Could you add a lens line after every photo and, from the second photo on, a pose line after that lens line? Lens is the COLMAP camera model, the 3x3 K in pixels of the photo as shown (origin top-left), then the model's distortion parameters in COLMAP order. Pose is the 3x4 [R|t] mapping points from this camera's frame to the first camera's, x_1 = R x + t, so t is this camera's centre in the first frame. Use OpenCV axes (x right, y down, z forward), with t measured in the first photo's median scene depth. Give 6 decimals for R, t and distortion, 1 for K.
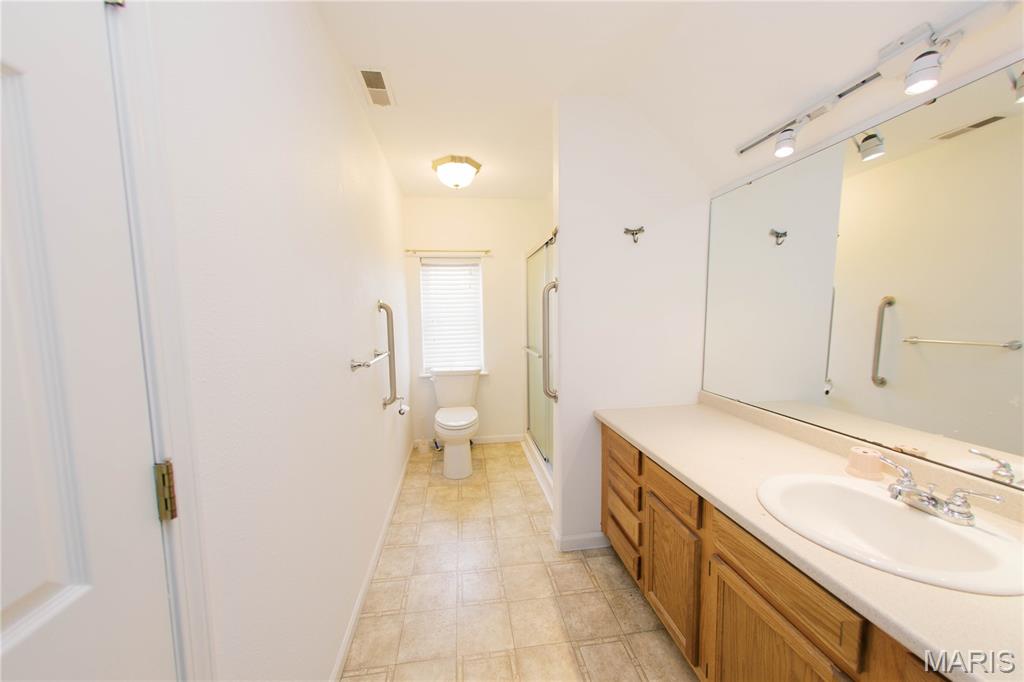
lens RADIAL K [[340.7, 0, 505.2], [0, 340.7, 339.5], [0, 0, 1]] dist [0.000182, -0.000172]
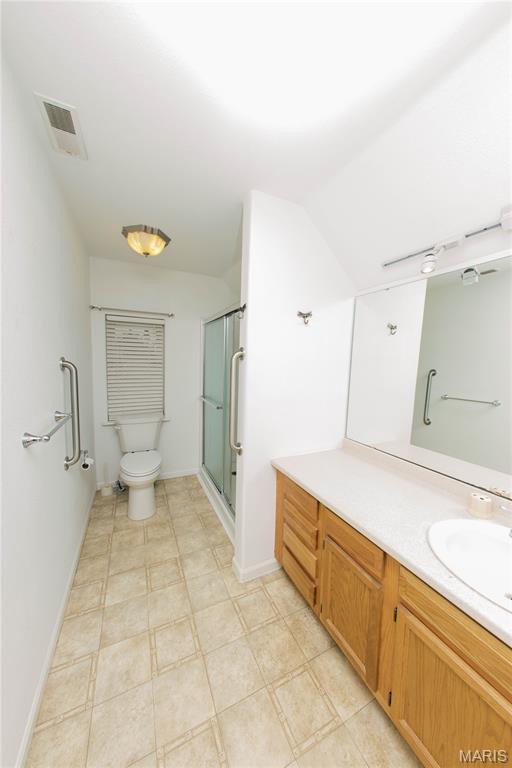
lens RADIAL K [[255.5, 0, 258.2], [0, 255.5, 386.2], [0, 0, 1]] dist [0.000182, -0.000172]
pose [[0.952189, 0.015880, 0.305097, -0.079315], [-0.018600, 0.999809, 0.006010, -0.070421], [-0.304943, -0.011398, 0.952302, 0.183622]]
